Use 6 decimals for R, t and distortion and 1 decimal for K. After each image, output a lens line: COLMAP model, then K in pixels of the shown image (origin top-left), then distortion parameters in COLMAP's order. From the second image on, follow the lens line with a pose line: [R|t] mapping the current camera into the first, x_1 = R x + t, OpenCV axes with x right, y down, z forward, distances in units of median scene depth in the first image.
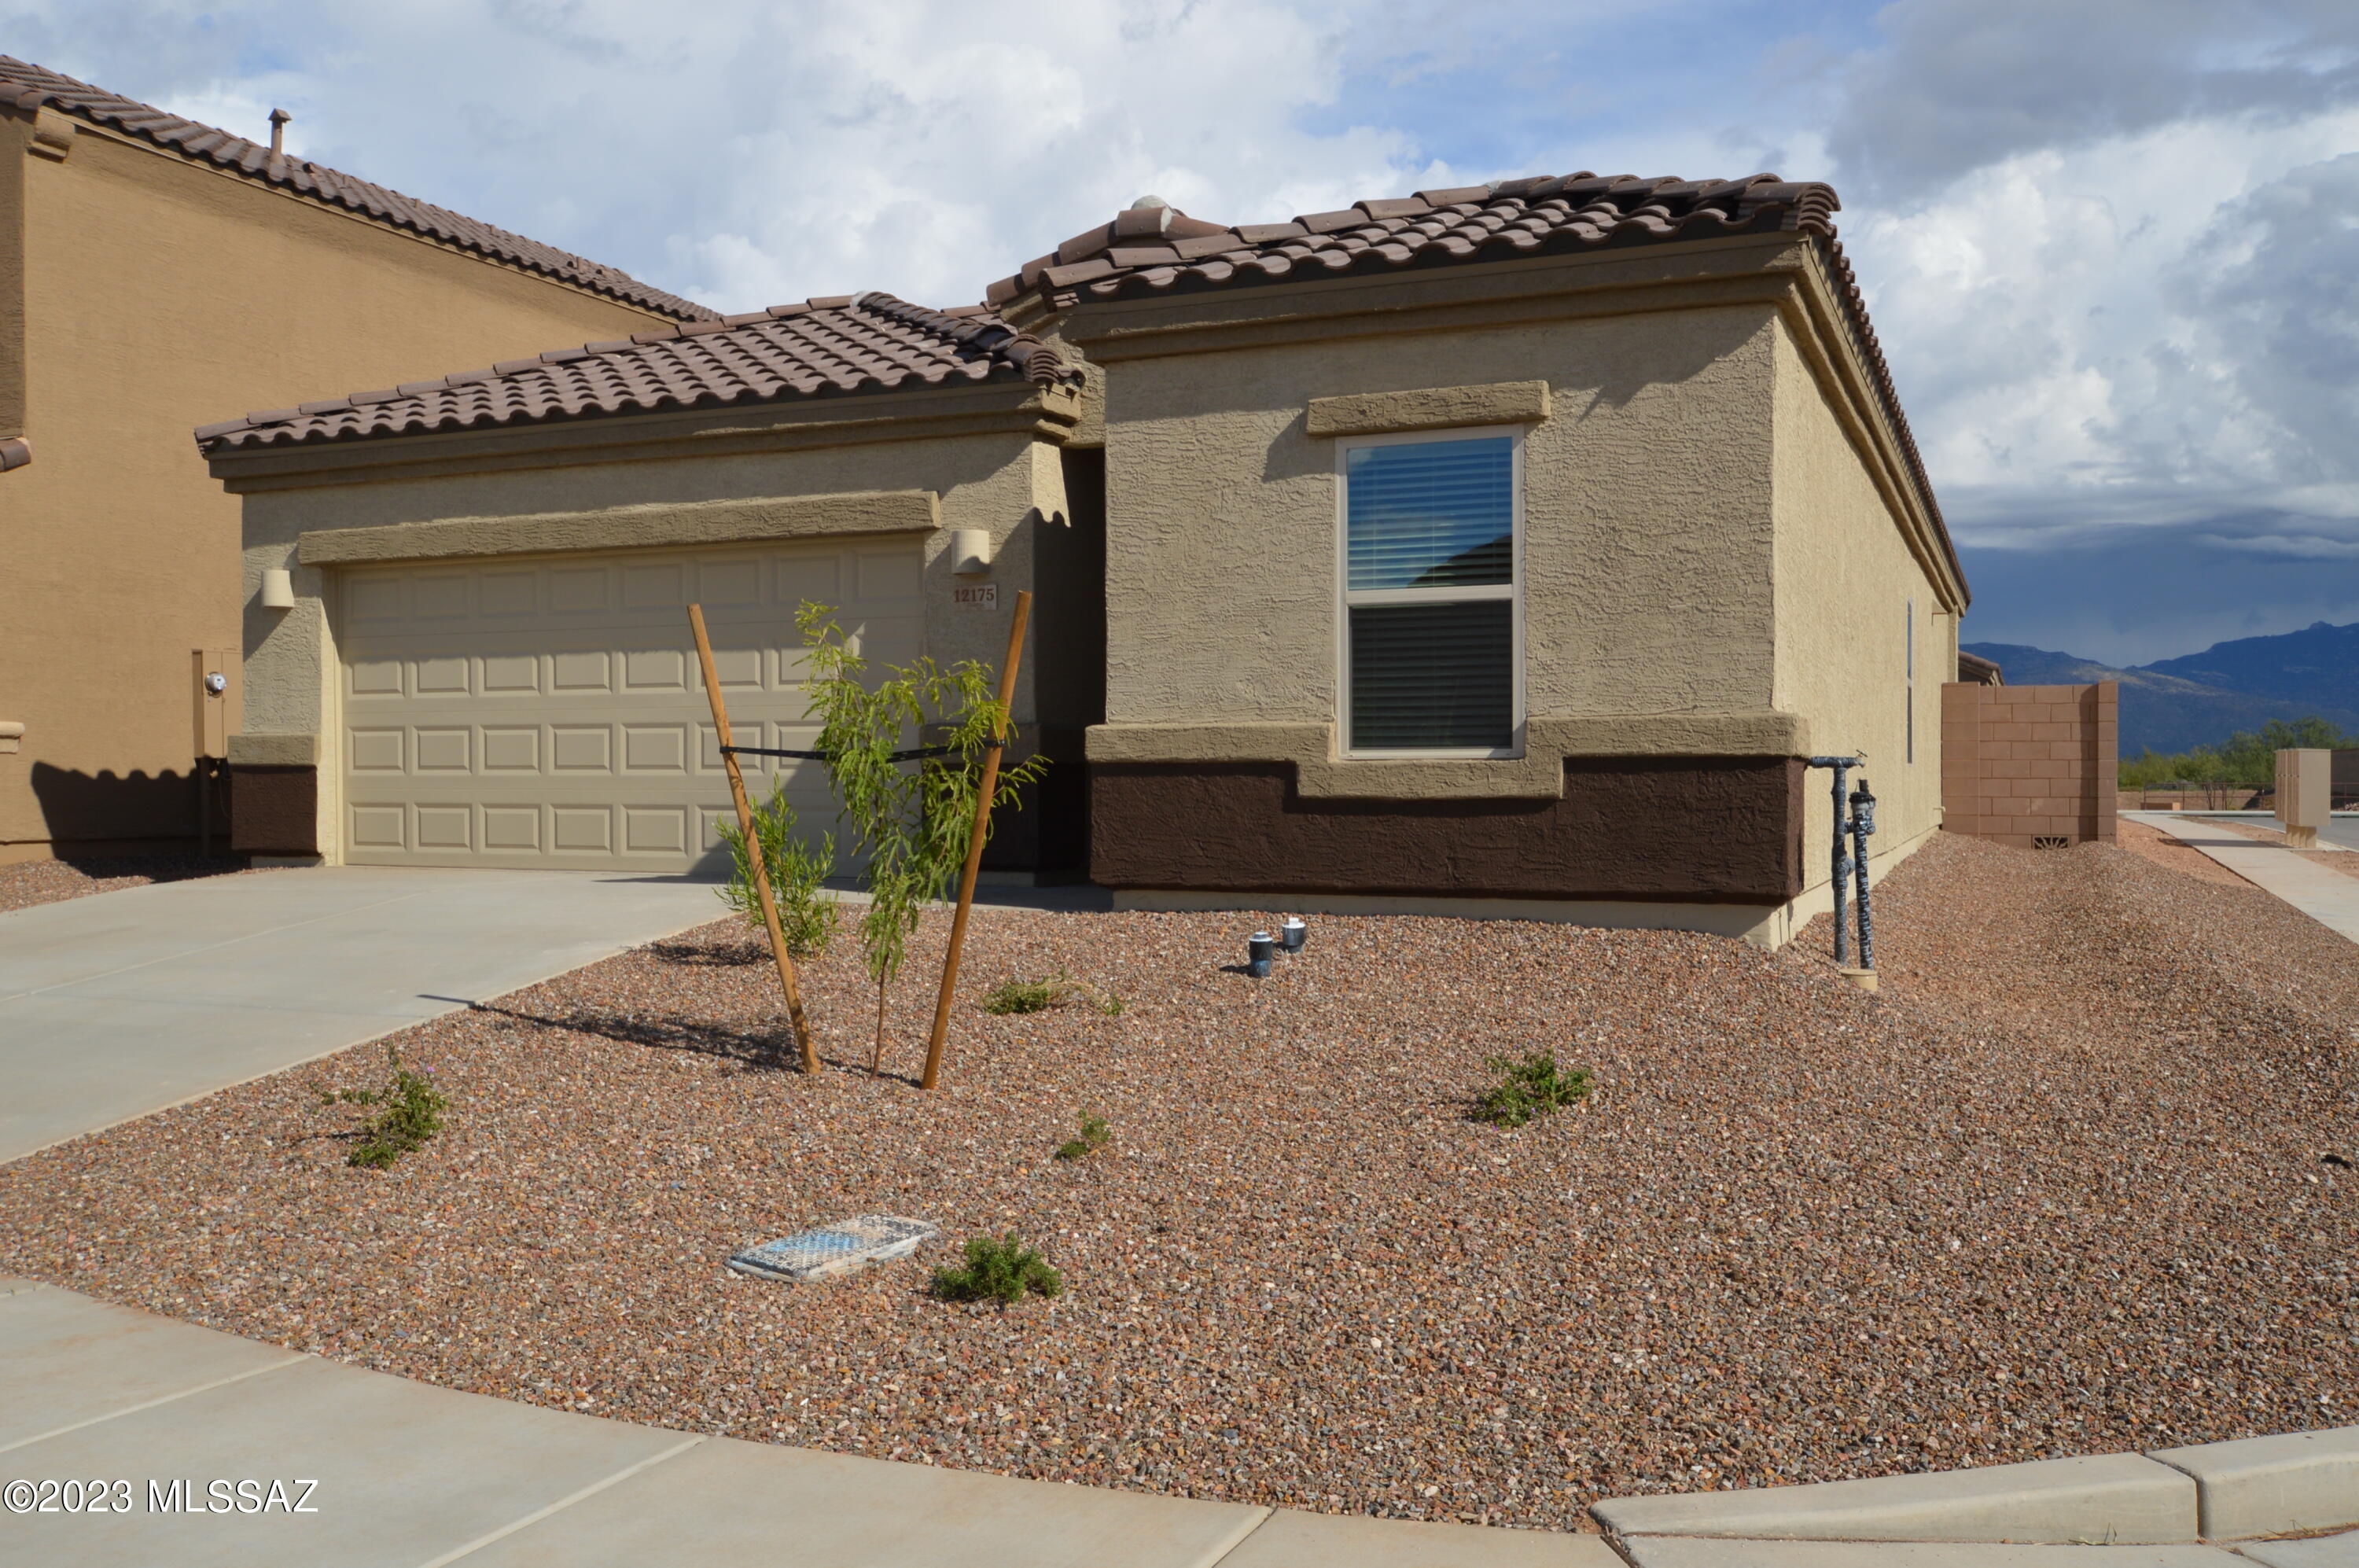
lens RADIAL K [[2003.6, 0, 1179.5], [0, 2003.6, 784.0], [0, 0, 1]] dist [-0.002794, -0.001659]
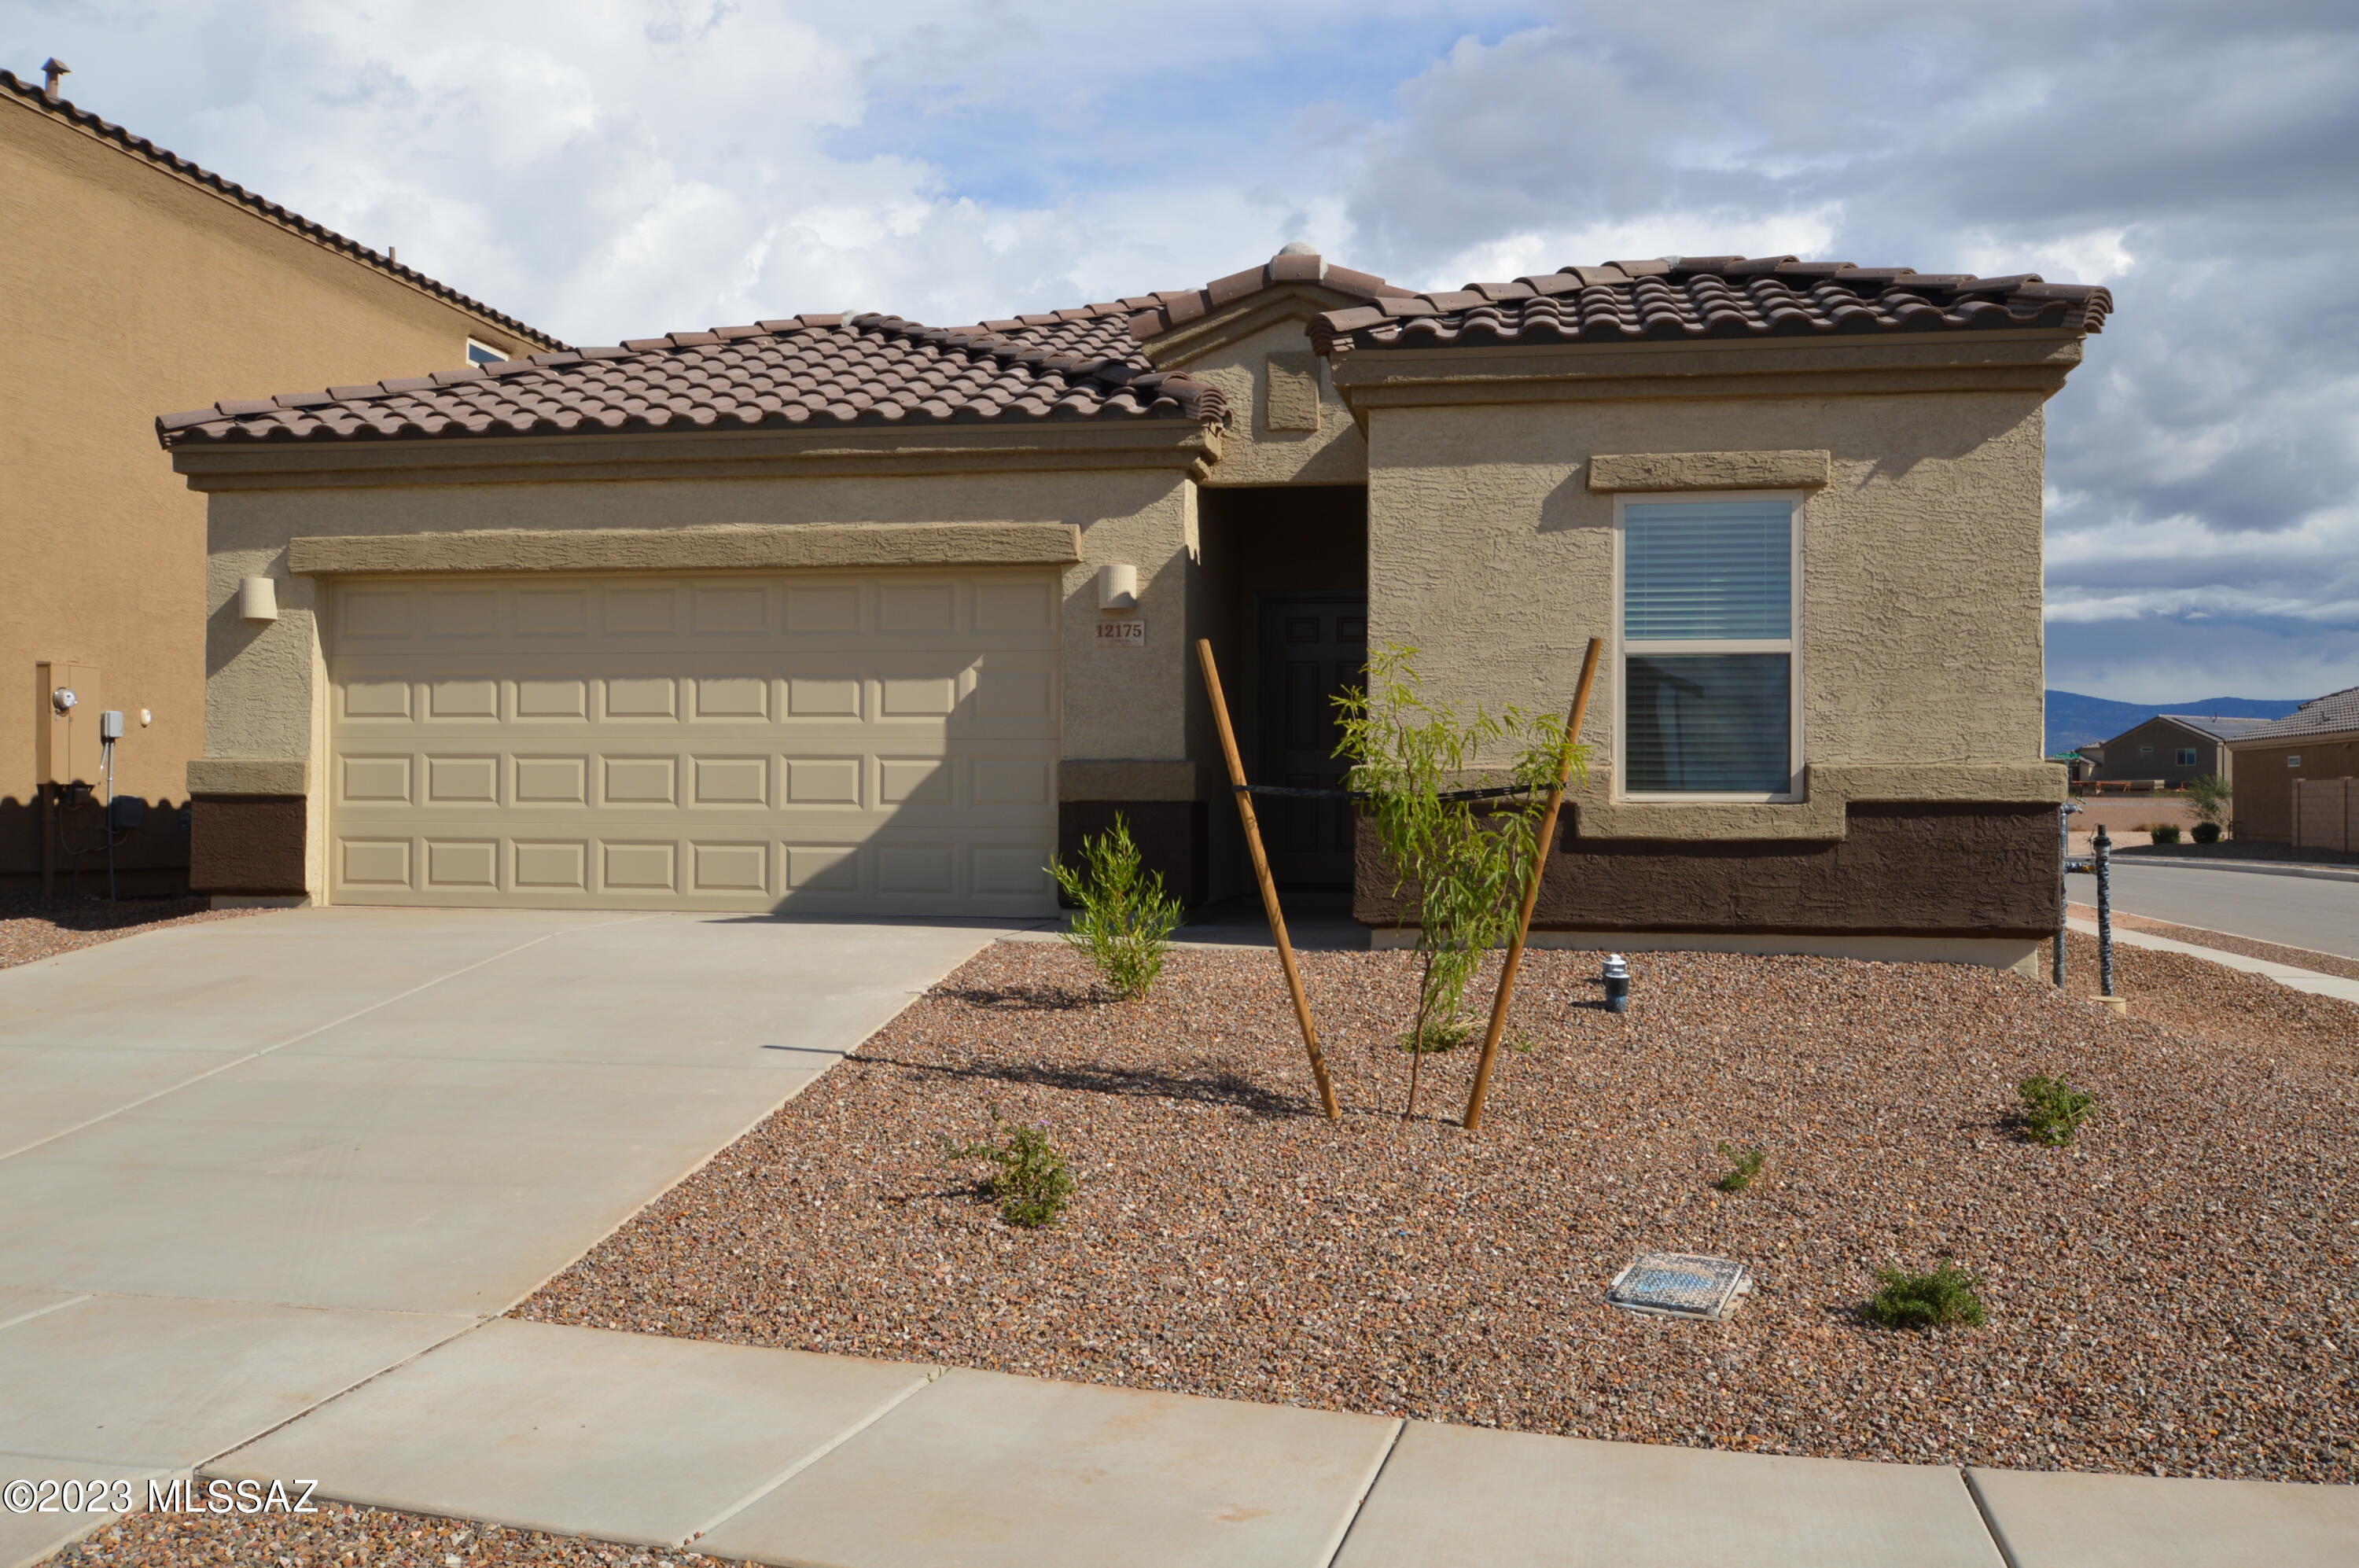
lens RADIAL K [[2003.6, 0, 1179.5], [0, 2003.6, 784.0], [0, 0, 1]] dist [-0.002794, -0.001659]
pose [[0.972071, 0.011052, 0.234428, -0.312771], [-0.007059, 0.999815, -0.017866, -0.001111], [-0.234582, 0.015713, 0.971969, 0.033399]]
